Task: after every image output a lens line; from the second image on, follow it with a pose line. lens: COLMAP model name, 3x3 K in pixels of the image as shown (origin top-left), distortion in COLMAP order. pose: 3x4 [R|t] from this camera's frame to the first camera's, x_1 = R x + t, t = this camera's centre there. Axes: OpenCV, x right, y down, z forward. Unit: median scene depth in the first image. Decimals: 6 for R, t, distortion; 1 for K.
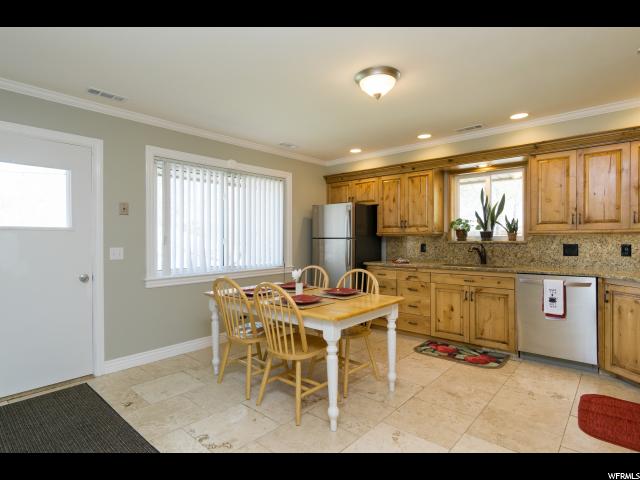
lens RADIAL K [[338.5, 0, 316.9], [0, 338.5, 240.5], [0, 0, 1]] dist [-0.000223, 0.002156]
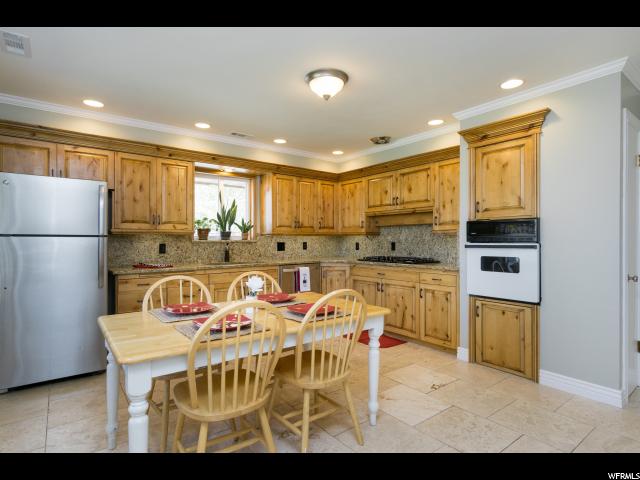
lens RADIAL K [[338.5, 0, 319.0], [0, 338.5, 239.6], [0, 0, 1]] dist [-0.000223, 0.002156]
pose [[0.188850, 0.005710, 0.981989, -0.517633], [0.007558, 0.999945, -0.007267, 0.009398], [-0.981977, 0.008794, 0.188797, 0.516793]]
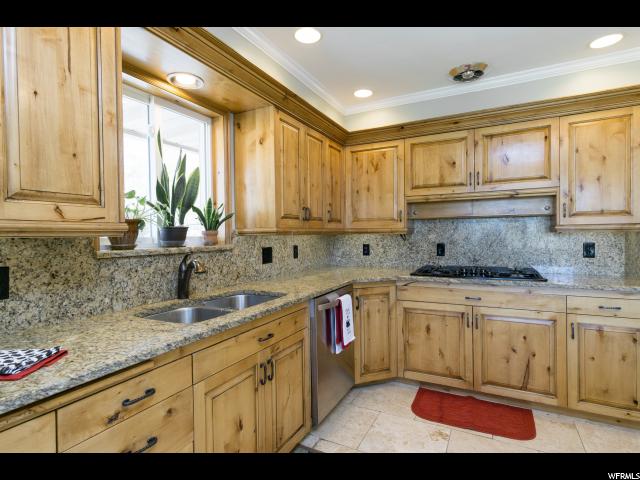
lens RADIAL K [[338.5, 0, 317.9], [0, 338.5, 241.6], [0, 0, 1]] dist [-0.000223, 0.002156]
pose [[-0.241218, -0.012389, 0.970392, 0.005923], [0.019561, 0.999653, 0.017625, -0.011489], [-0.970274, 0.023234, -0.240892, 0.946178]]
